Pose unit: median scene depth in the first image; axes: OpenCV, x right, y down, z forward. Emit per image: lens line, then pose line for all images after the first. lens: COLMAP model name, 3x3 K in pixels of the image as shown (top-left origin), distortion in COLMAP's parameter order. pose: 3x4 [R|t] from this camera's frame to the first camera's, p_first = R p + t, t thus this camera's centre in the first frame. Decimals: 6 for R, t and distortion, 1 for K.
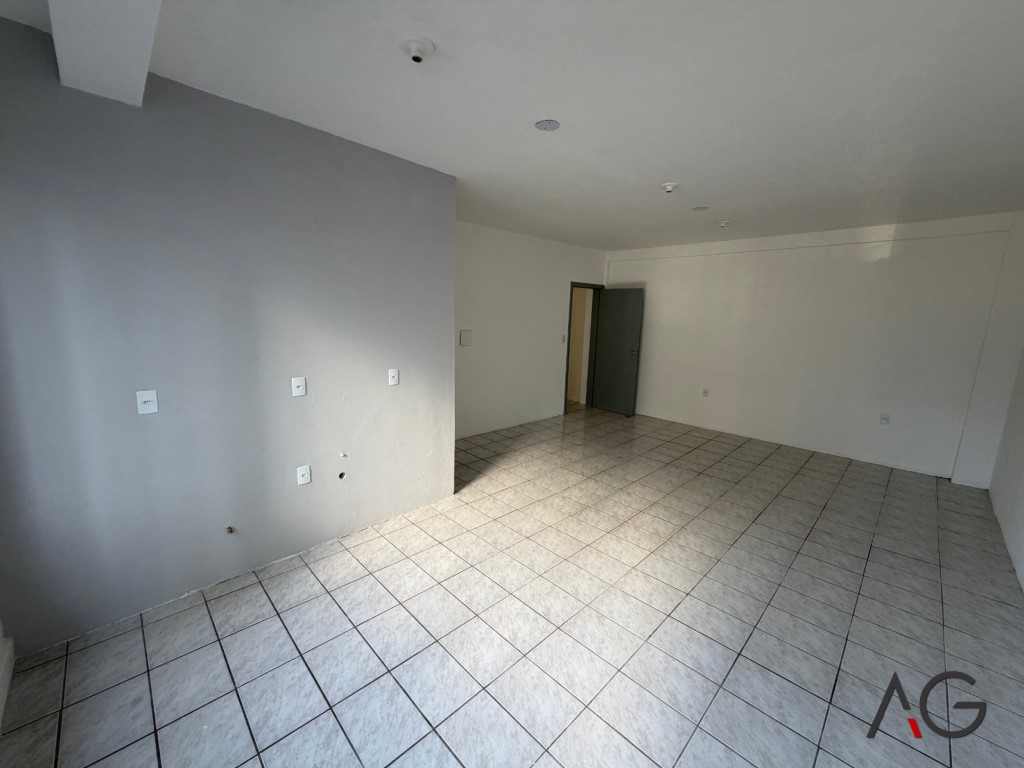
lens RADIAL K [[413.7, 0, 512.0], [0, 413.7, 333.7], [0, 0, 1]] dist [0.000476, -0.000012]
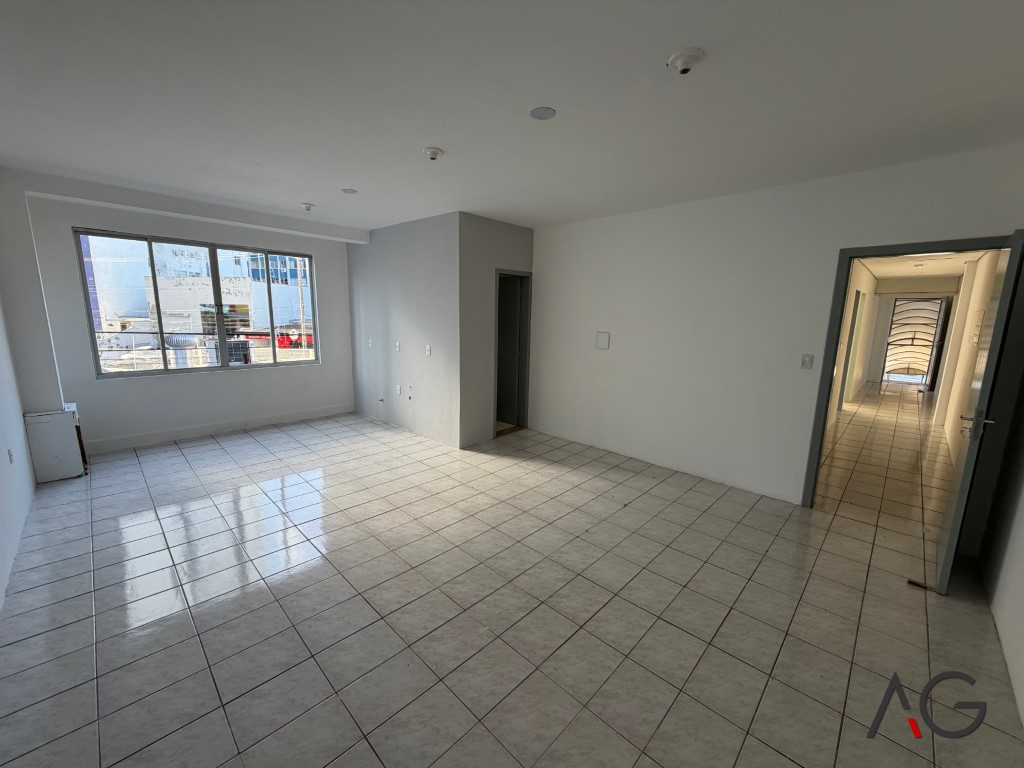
lens RADIAL K [[405.9, 0, 505.3], [0, 405.9, 386.3], [0, 0, 1]] dist [-0.000824, 0.000029]
pose [[0.013789, 0.153999, -0.987975, 1.344344], [-0.068201, 0.985913, 0.152726, -0.017849], [0.997576, 0.065275, 0.024098, 1.336756]]
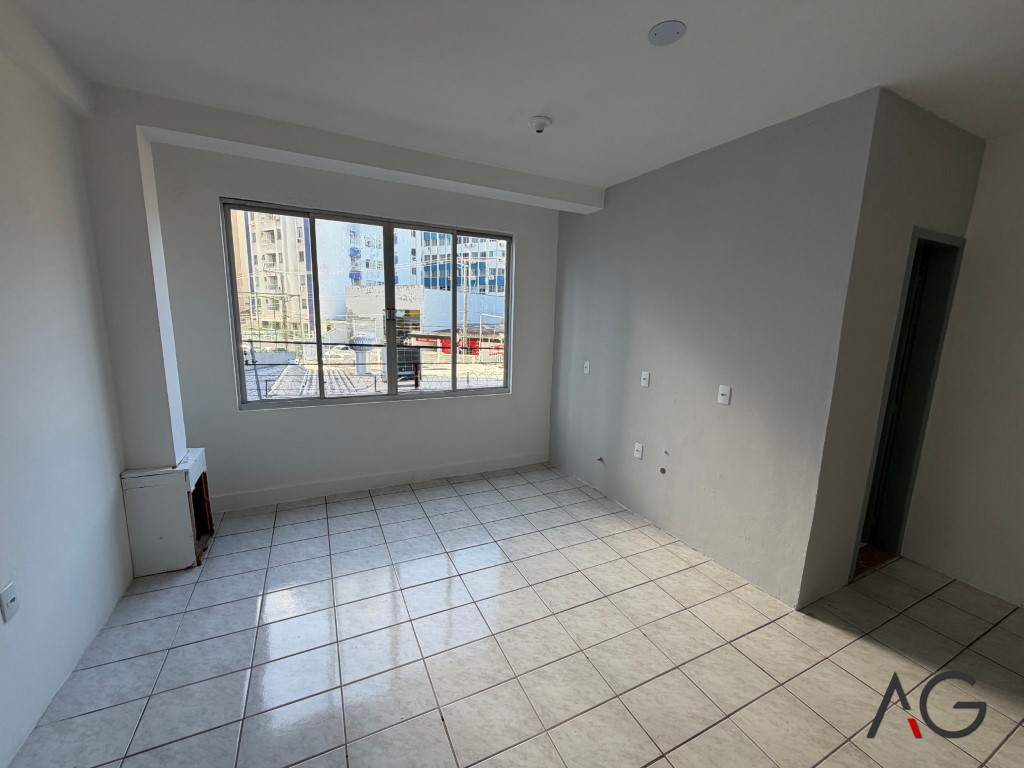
lens RADIAL K [[408.7, 0, 506.9], [0, 408.7, 391.2], [0, 0, 1]] dist [0.003173, 0.000280]
pose [[-0.328237, 0.140231, -0.934128, 0.651449], [-0.080543, 0.981162, 0.175593, -0.011771], [0.941155, 0.132874, -0.310759, 0.892685]]
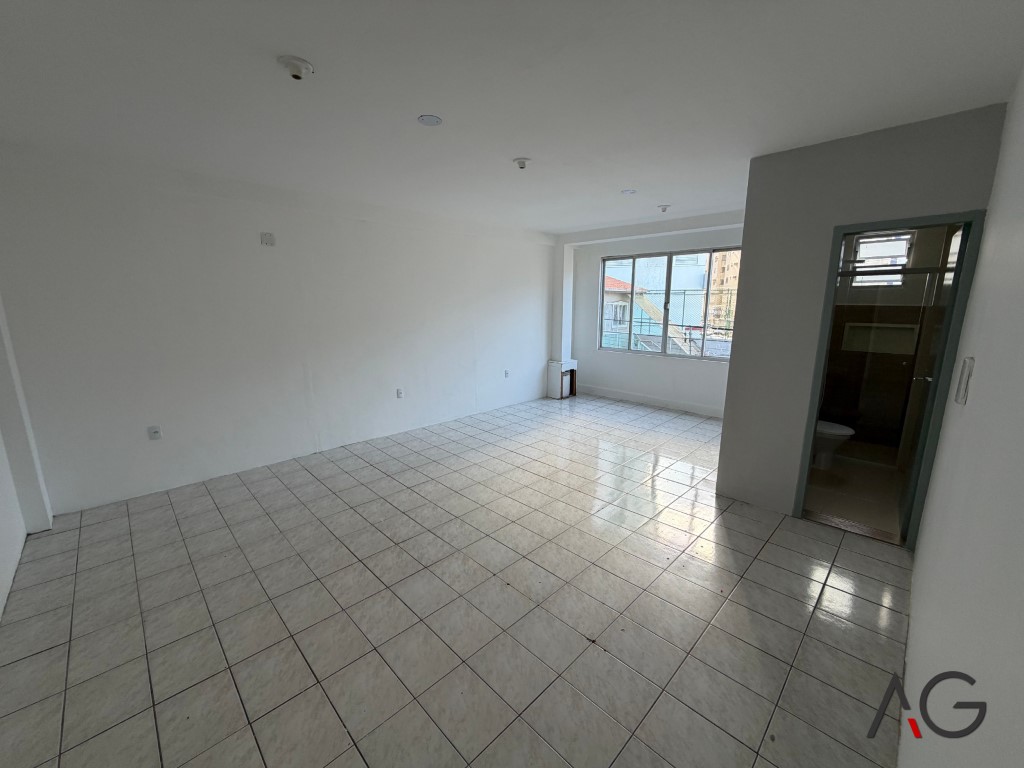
lens RADIAL K [[411.6, 0, 505.5], [0, 411.6, 372.6], [0, 0, 1]] dist [-0.000557, -0.000144]
pose [[-0.999696, -0.024524, 0.002671, 0.424239], [-0.023391, 0.976724, 0.213223, -0.087227], [-0.007838, 0.213095, -0.977000, 2.265945]]
